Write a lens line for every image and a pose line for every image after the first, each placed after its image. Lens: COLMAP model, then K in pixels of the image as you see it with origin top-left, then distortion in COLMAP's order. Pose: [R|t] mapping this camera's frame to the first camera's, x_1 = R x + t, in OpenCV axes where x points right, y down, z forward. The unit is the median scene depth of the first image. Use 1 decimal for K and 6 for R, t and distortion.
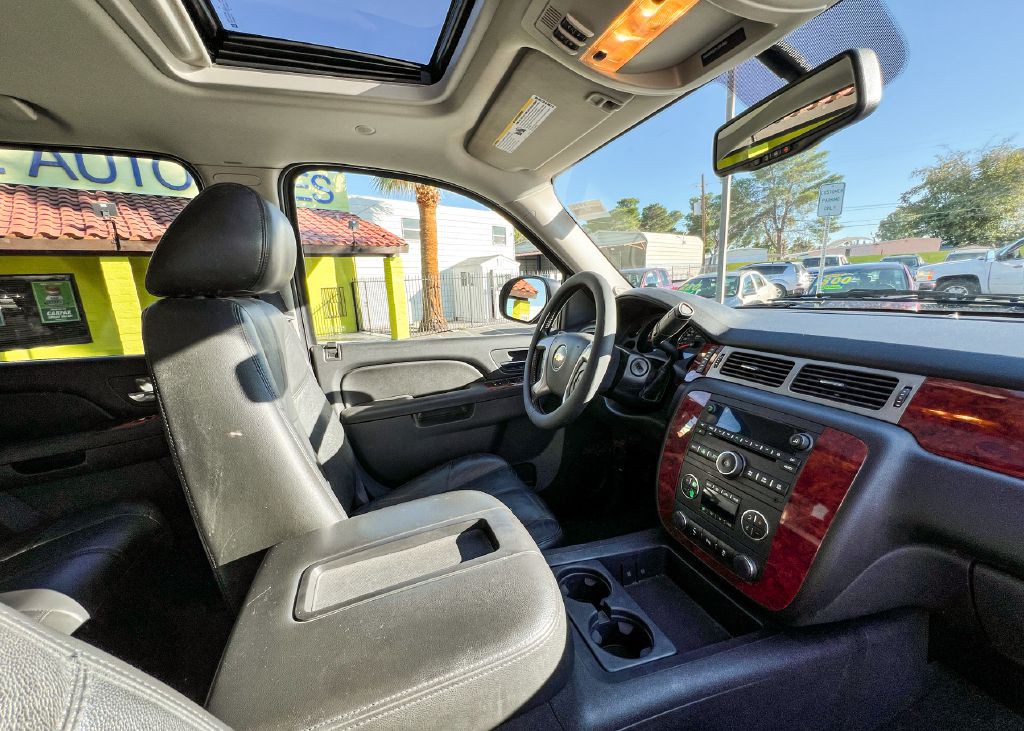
lens RADIAL K [[419.1, 0, 512.7], [0, 419.1, 380.2], [0, 0, 1]] dist [-0.000641, -0.000005]
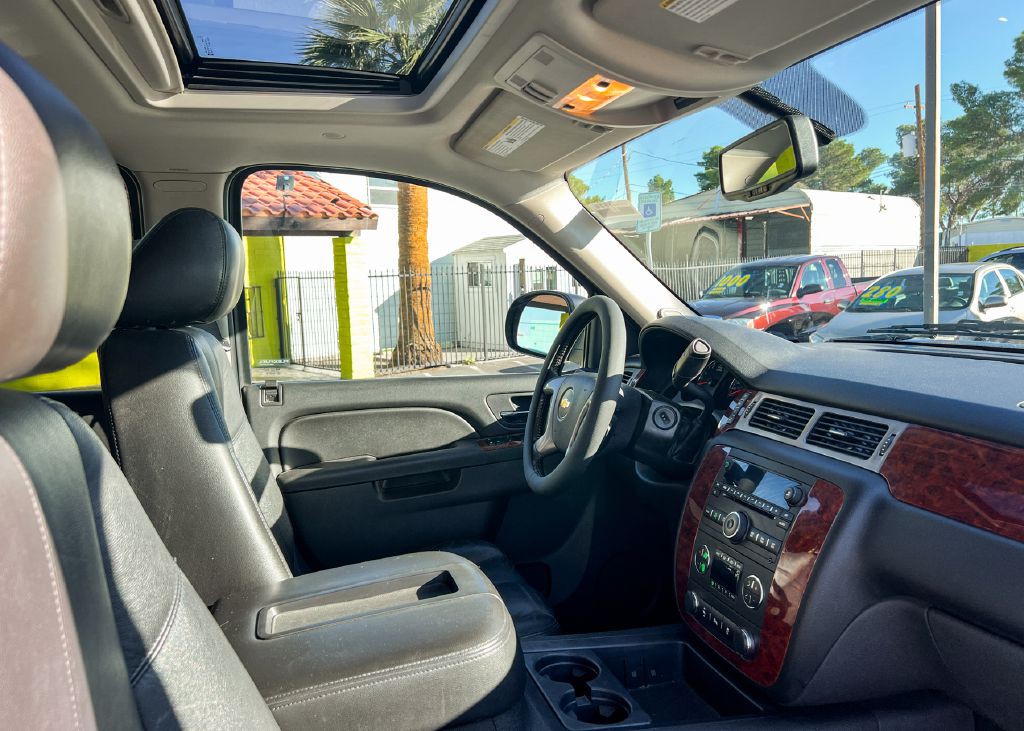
lens RADIAL K [[801.9, 0, 512.0], [0, 801.9, 365.5], [0, 0, 1]] dist [0.098606, -0.162716]
pose [[0.997513, 0.013128, -0.069248, 0.109963], [-0.021194, 0.992898, -0.117066, 0.049190], [0.067219, 0.118242, 0.990707, -0.467176]]
